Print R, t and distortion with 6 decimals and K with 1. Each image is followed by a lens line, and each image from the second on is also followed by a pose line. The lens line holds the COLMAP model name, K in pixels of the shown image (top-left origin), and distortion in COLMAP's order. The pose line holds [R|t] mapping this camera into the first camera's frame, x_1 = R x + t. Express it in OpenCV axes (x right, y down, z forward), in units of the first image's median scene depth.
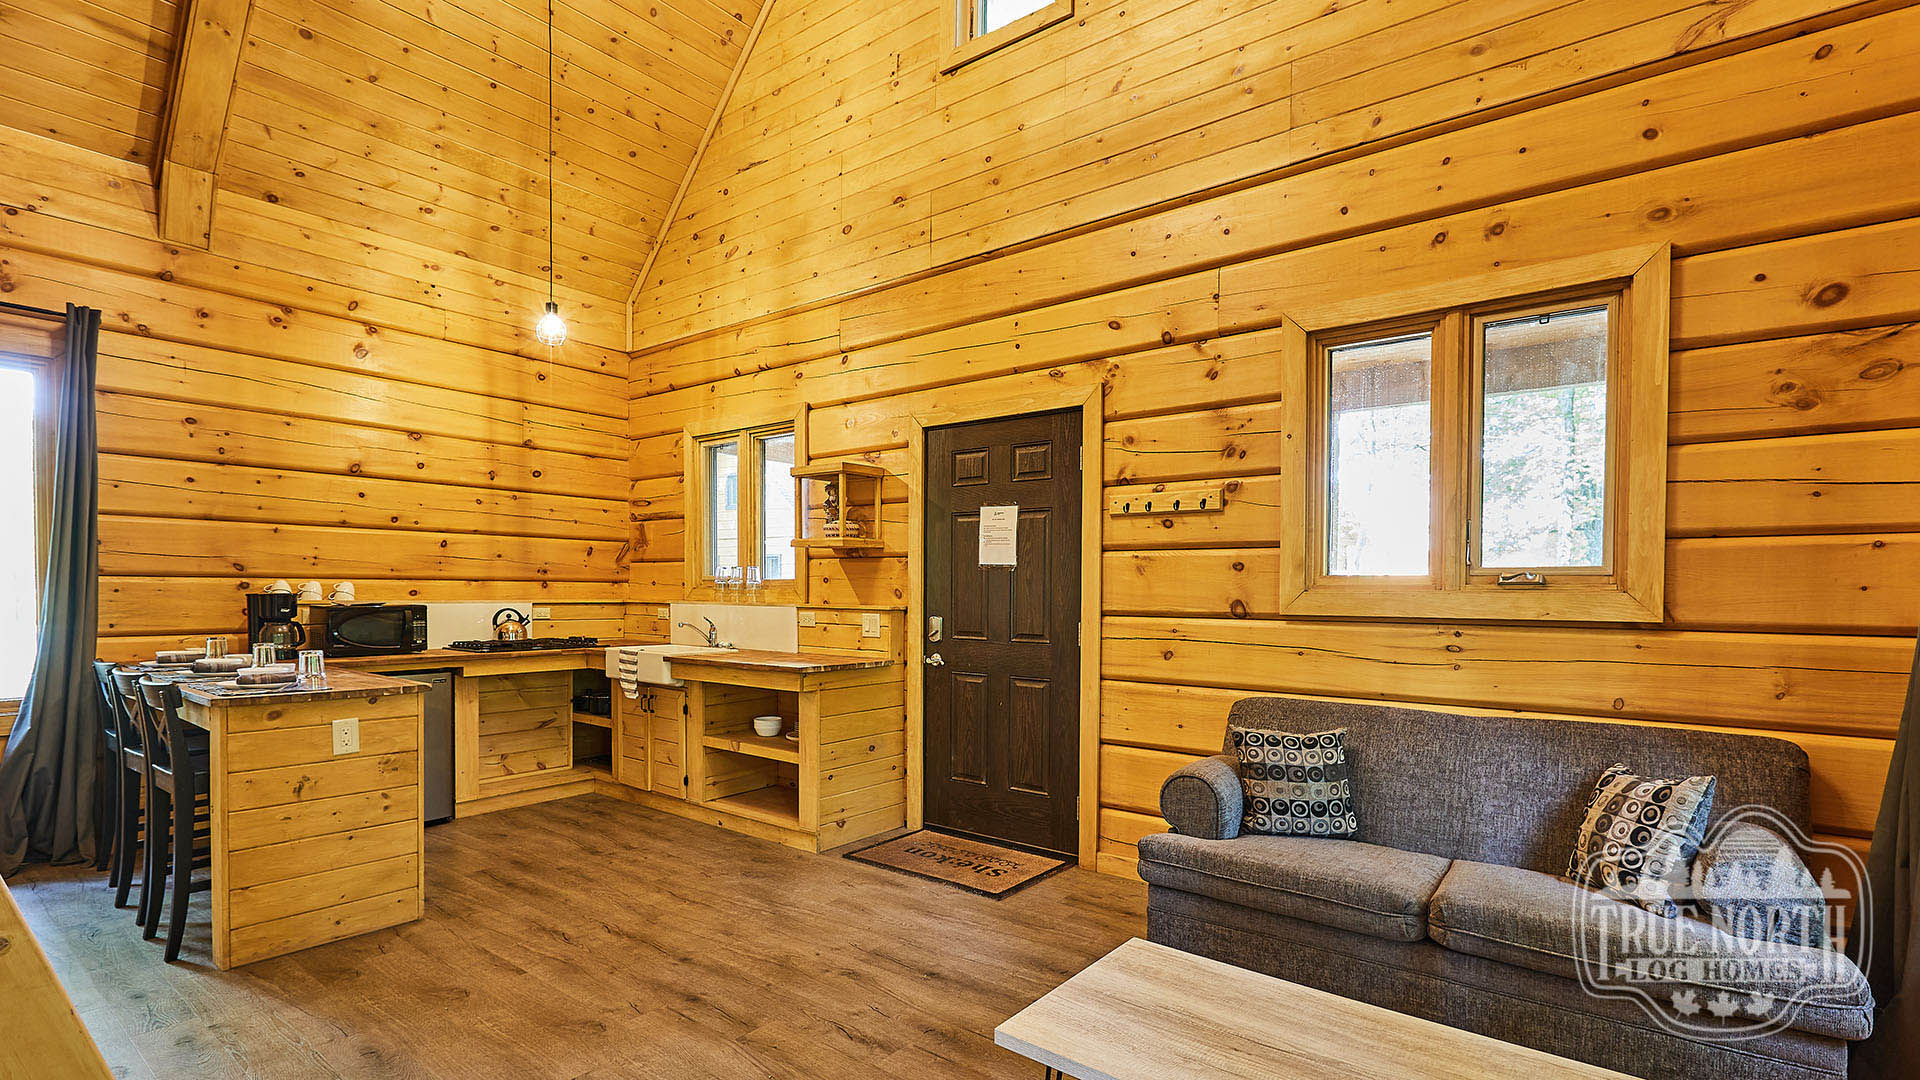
lens RADIAL K [[880.6, 0, 956.7], [0, 880.6, 594.2], [0, 0, 1]] dist [-0.002685, 0.000950]
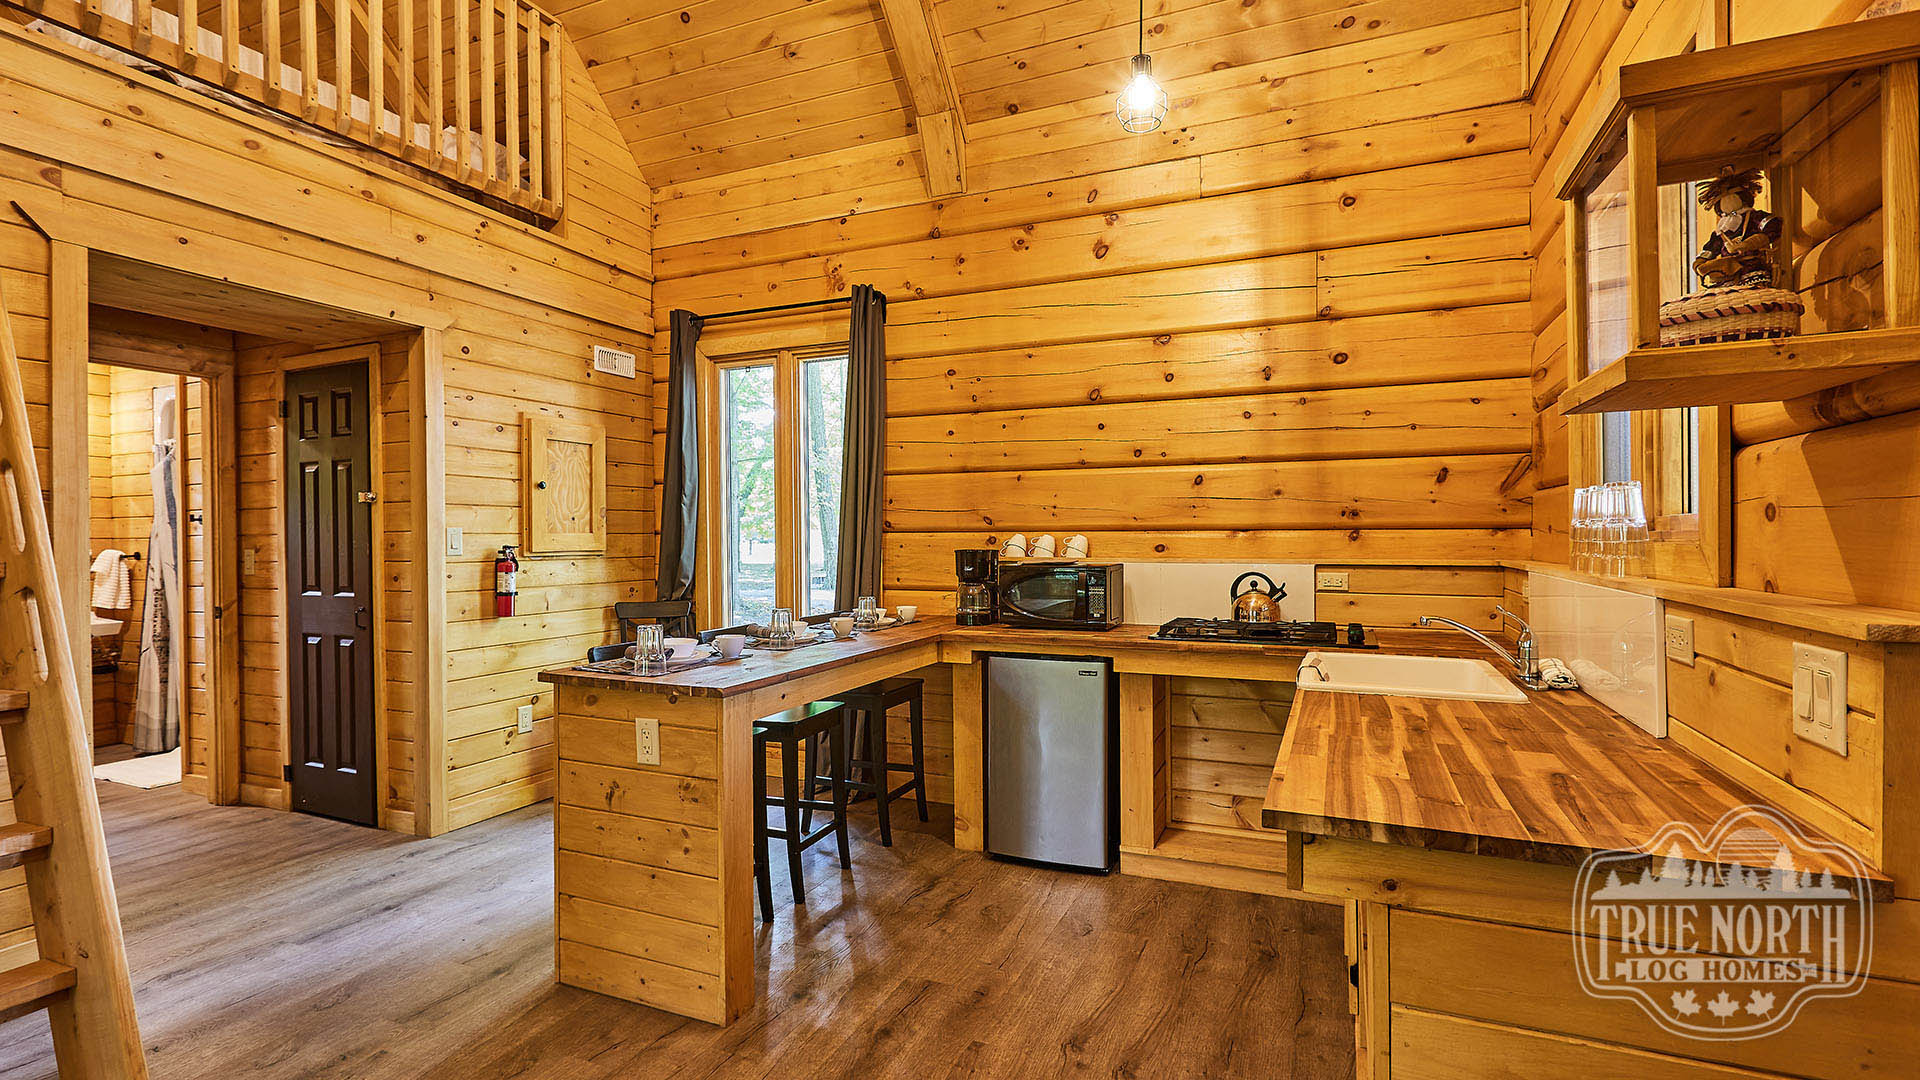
lens RADIAL K [[880.6, 0, 956.9], [0, 880.6, 540.5], [0, 0, 1]] dist [-0.002685, 0.000950]
pose [[0.247665, -0.004299, -0.968836, 0.070976], [0.002171, 0.999990, -0.003882, -0.005750], [0.968843, -0.001142, 0.247672, 0.675845]]
